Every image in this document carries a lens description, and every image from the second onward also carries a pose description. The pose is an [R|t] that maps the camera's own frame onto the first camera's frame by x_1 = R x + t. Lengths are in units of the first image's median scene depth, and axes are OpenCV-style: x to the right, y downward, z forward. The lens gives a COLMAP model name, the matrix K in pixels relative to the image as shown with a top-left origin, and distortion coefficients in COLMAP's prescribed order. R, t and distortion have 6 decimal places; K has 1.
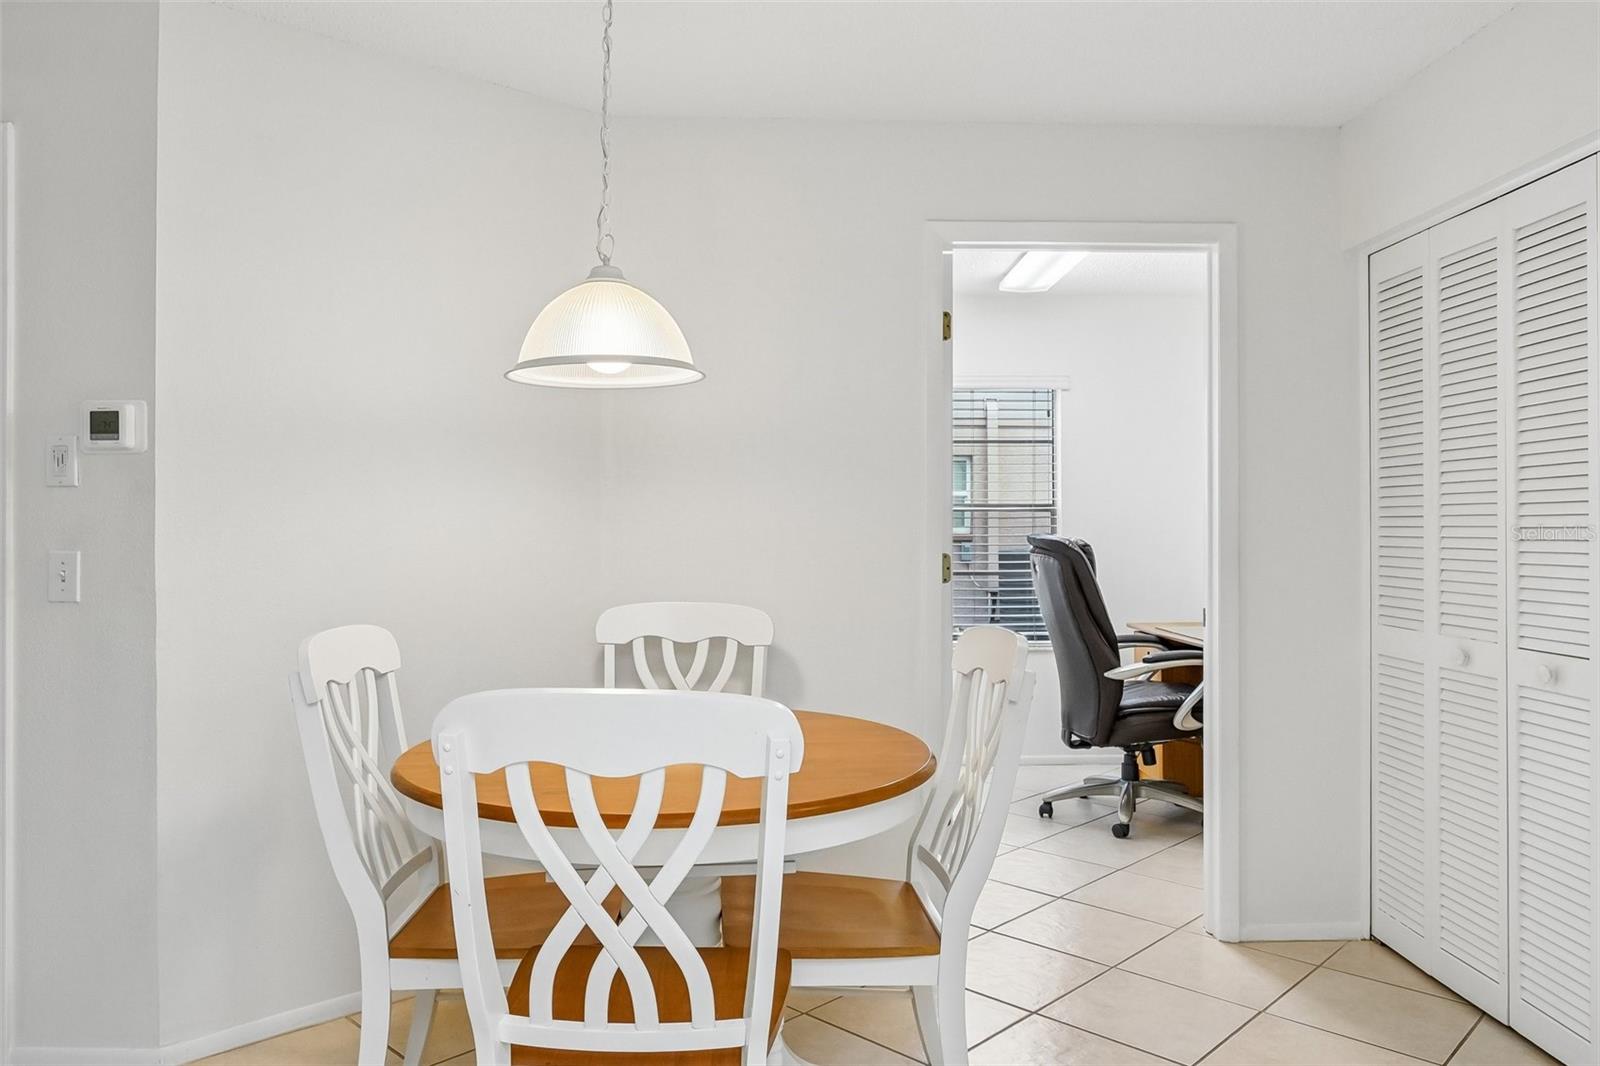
lens RADIAL K [[1074.9, 0, 807.5], [0, 1074.9, 520.0], [0, 0, 1]] dist [-0.010213, -0.002784]
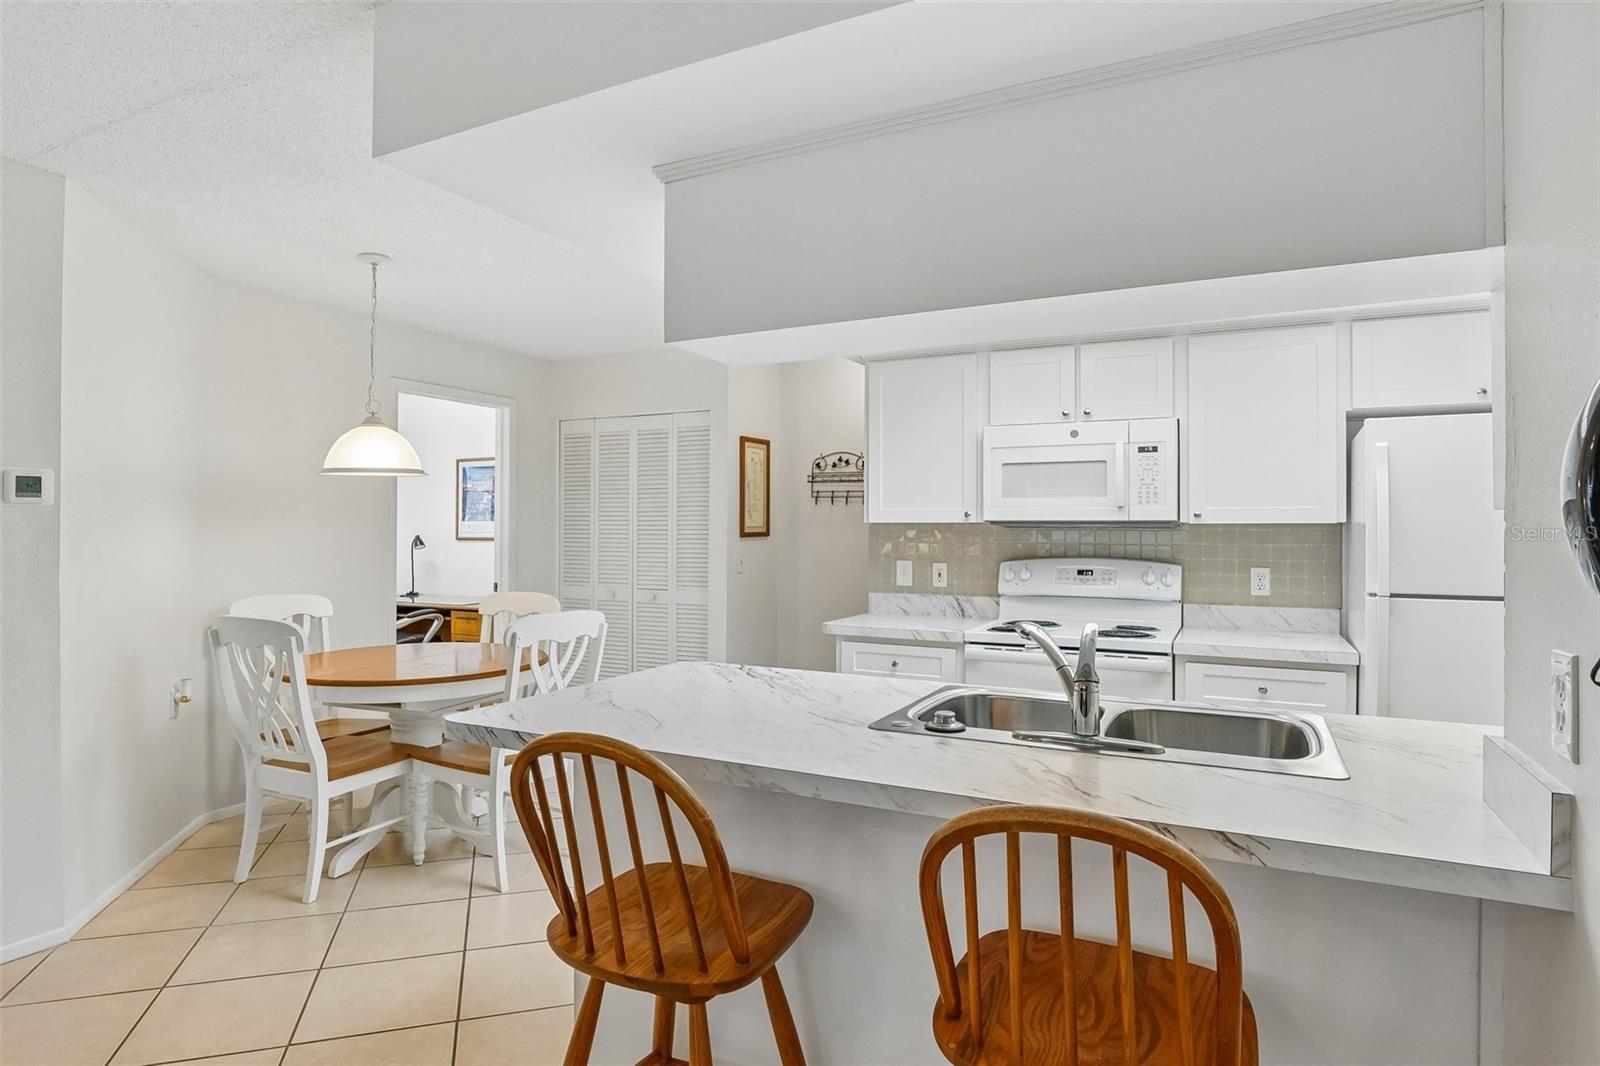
lens RADIAL K [[902.5, 0, 801.0], [0, 902.5, 527.7], [0, 0, 1]] dist [-0.016838, -0.001015]
pose [[0.447592, 0.000284, 0.894238, -1.838609], [-0.012178, 0.999909, 0.005777, -0.081193], [-0.894155, -0.013475, 0.447555, -0.592185]]
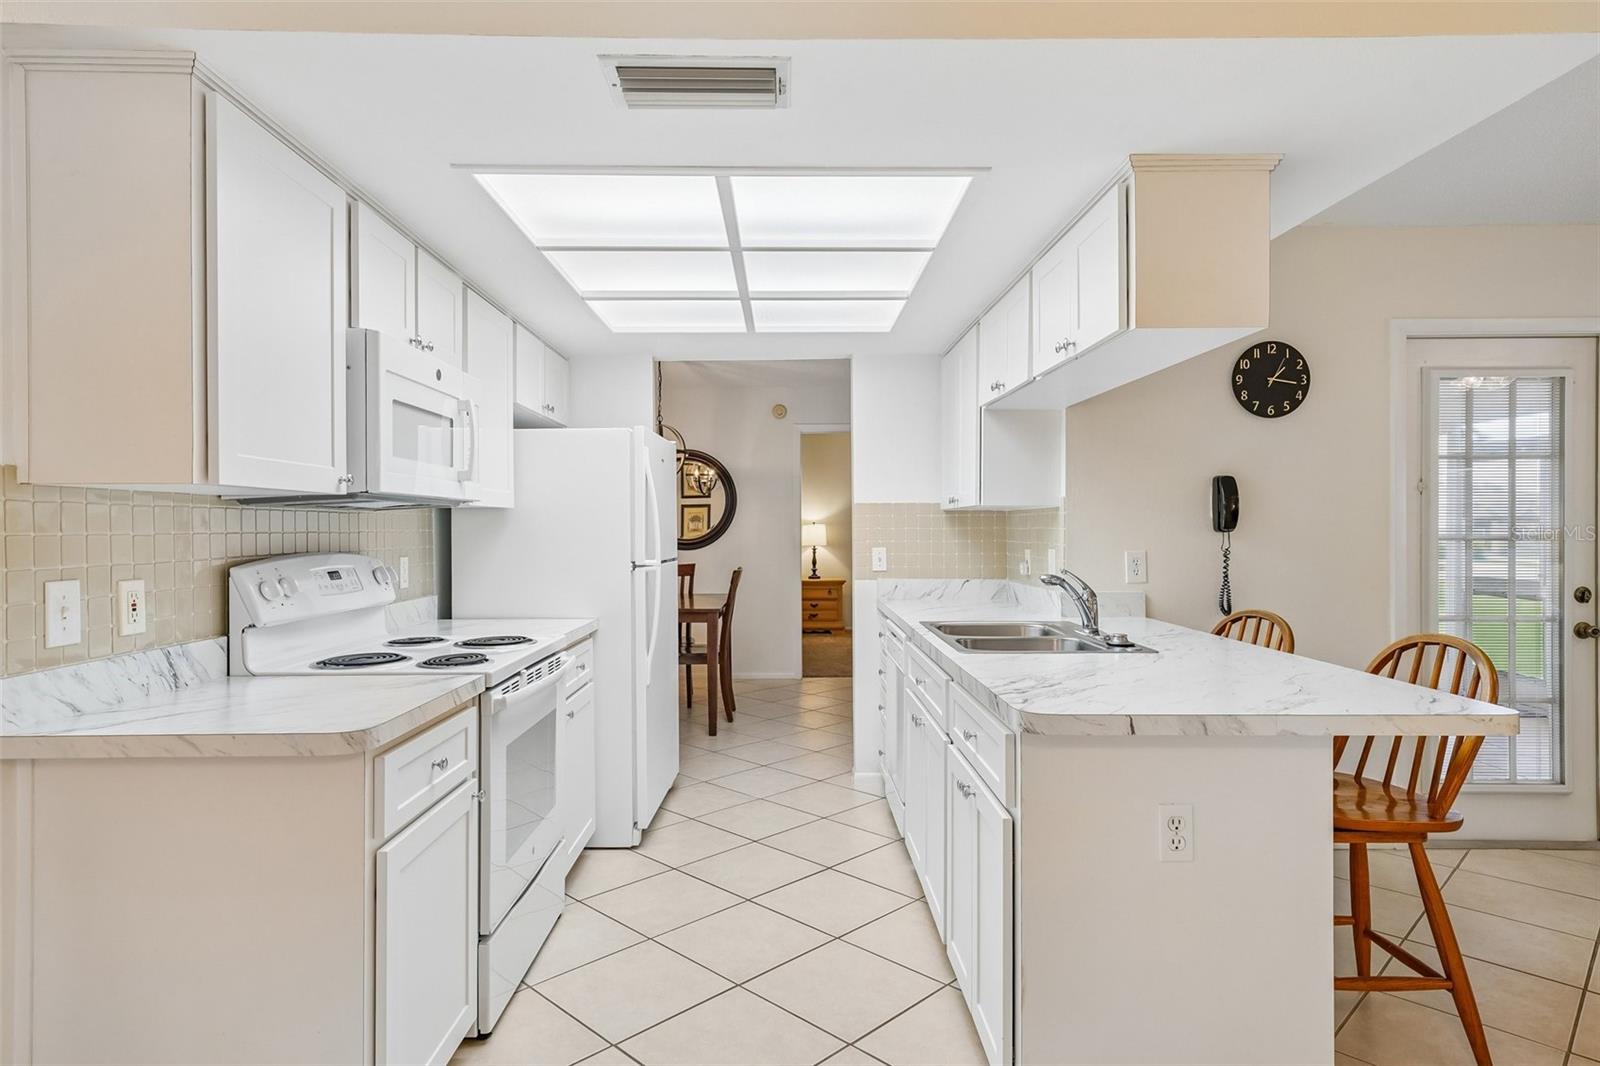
lens RADIAL K [[897.8, 0, 792.3], [0, 897.8, 528.3], [0, 0, 1]] dist [0.014227, 0.002470]
pose [[-0.999997, -0.001165, 0.001939, -0.081801], [-0.001185, 0.999949, -0.009992, -0.021905], [-0.001927, -0.009994, -0.999948, 1.477258]]
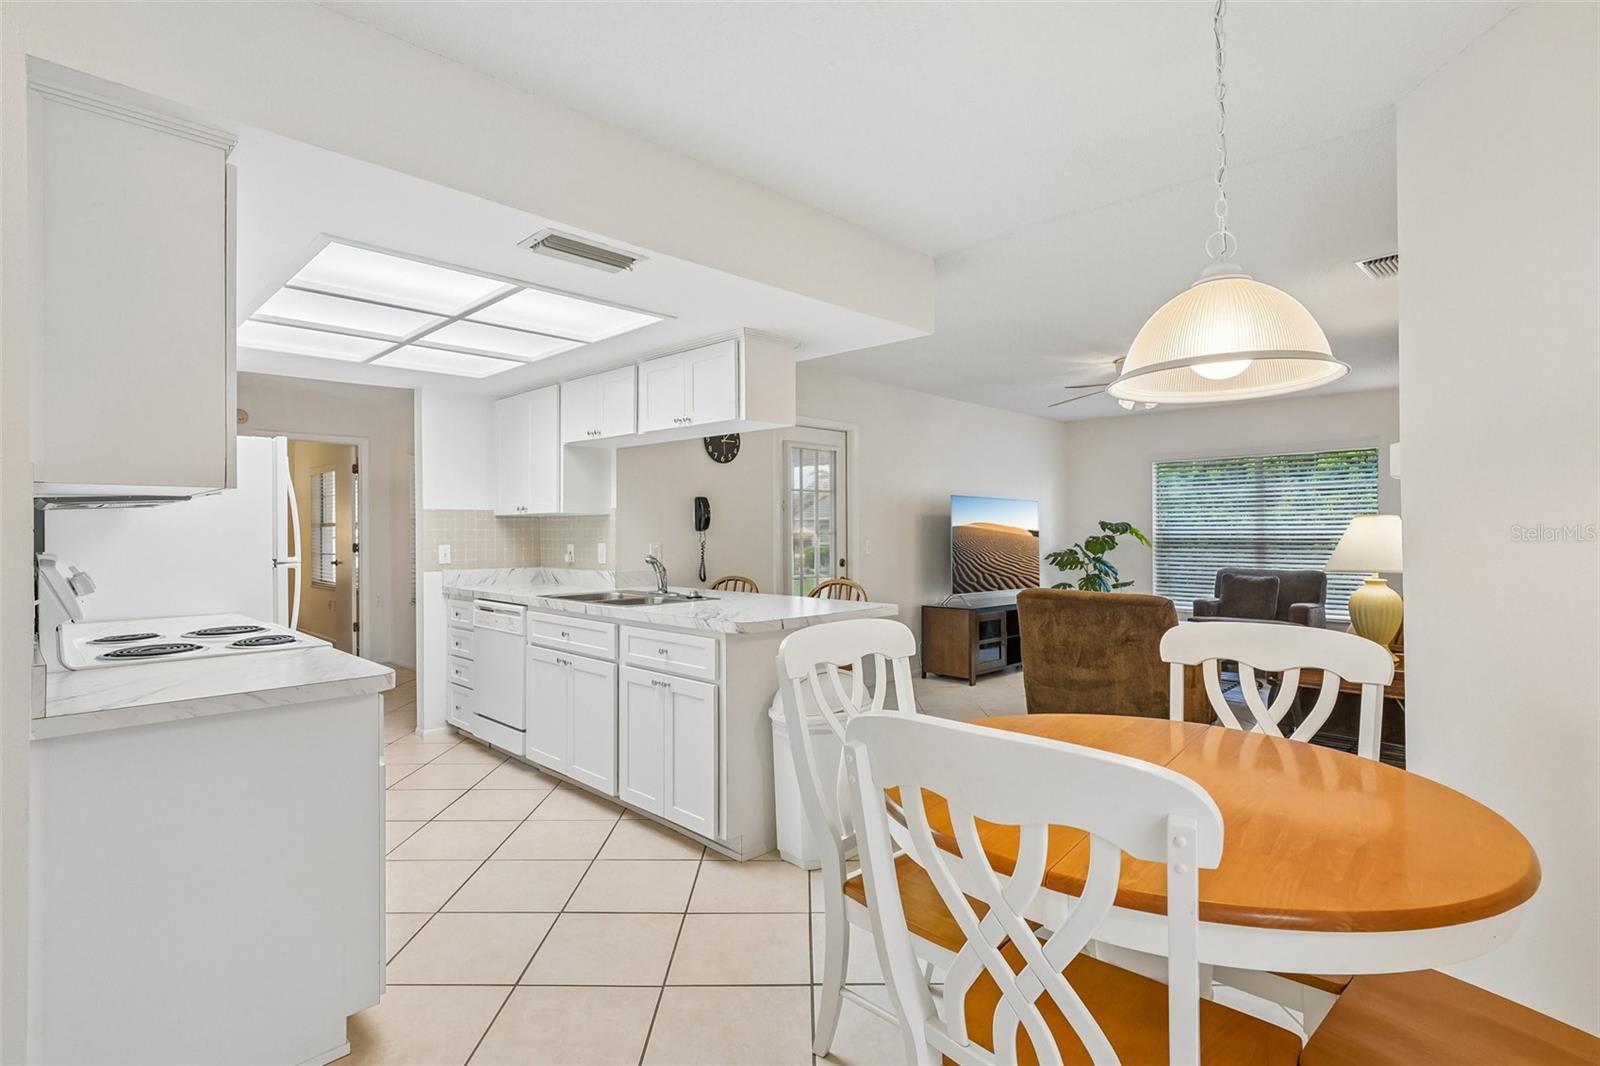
lens RADIAL K [[779.3, 0, 789.0], [0, 779.3, 527.5], [0, 0, 1]] dist [0.002037, 0.000528]
pose [[-0.716744, -0.001520, -0.697335, 0.819510], [0.009944, 0.999874, -0.012400, -0.007911], [0.697266, -0.015822, -0.716638, 1.765049]]
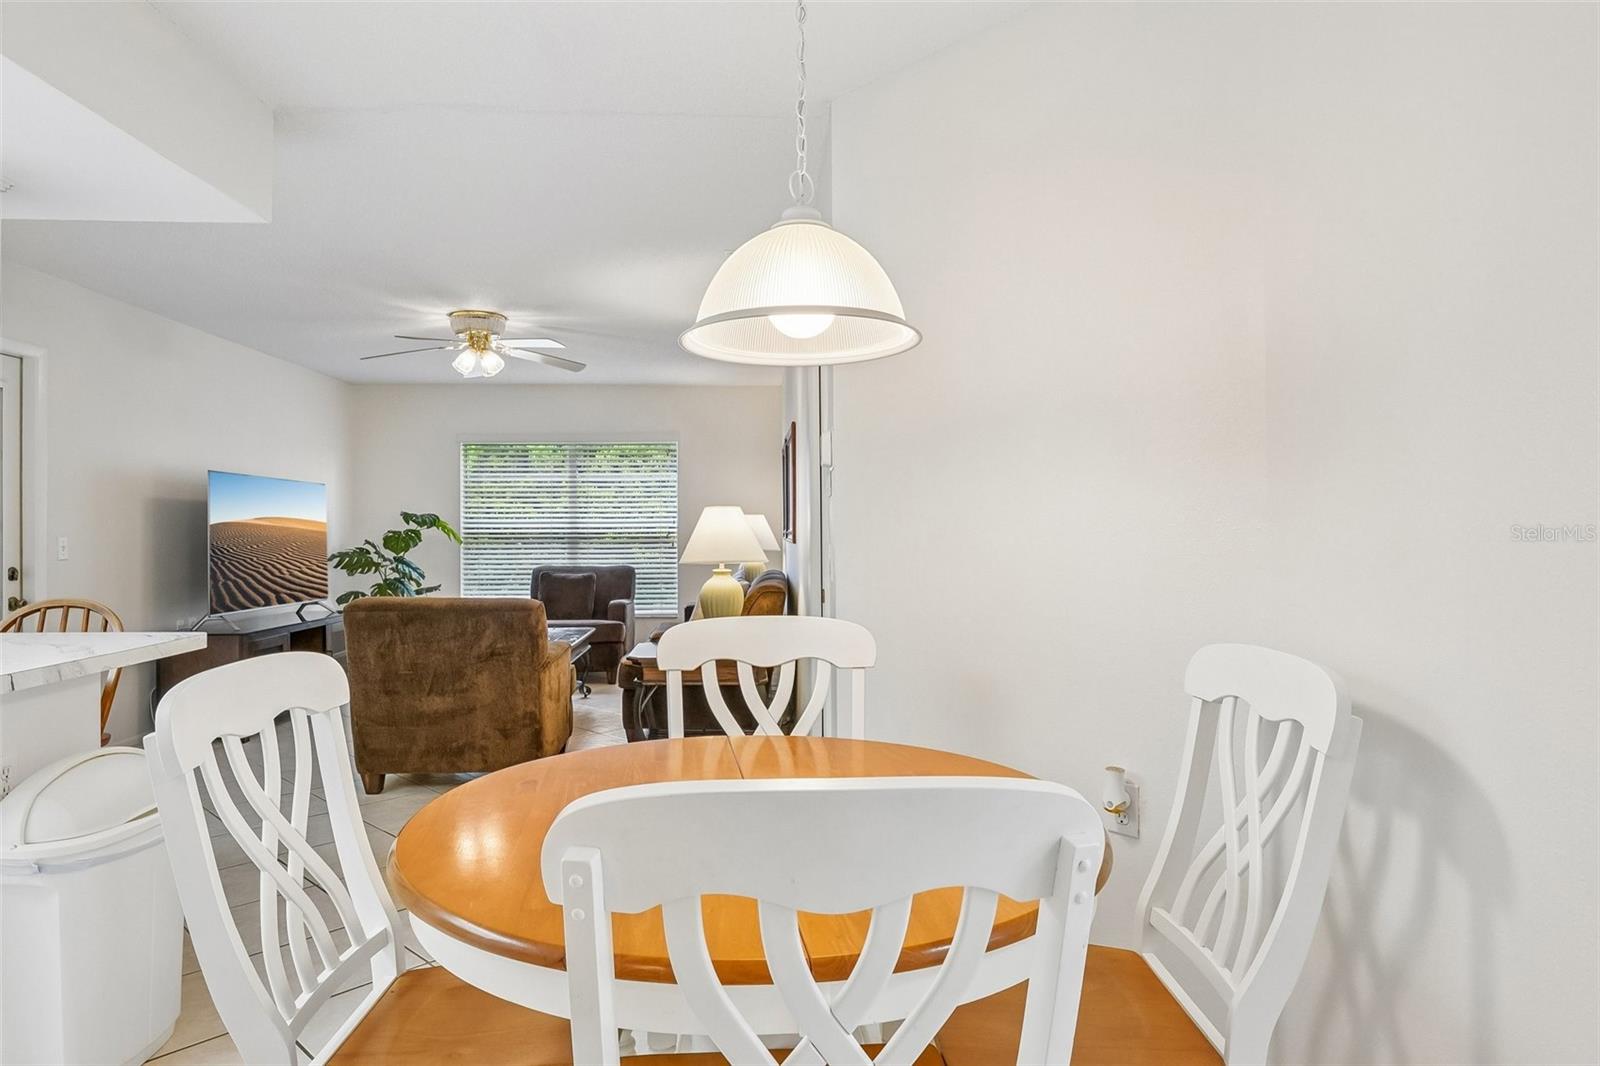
lens RADIAL K [[943.3, 0, 787.8], [0, 943.3, 525.0], [0, 0, 1]] dist [-0.022483, 0.004628]
pose [[0.033846, -0.001209, -0.999426, 0.786502], [0.012374, 0.999923, -0.000791, 0.006453], [0.999350, -0.012340, 0.033859, 1.389400]]
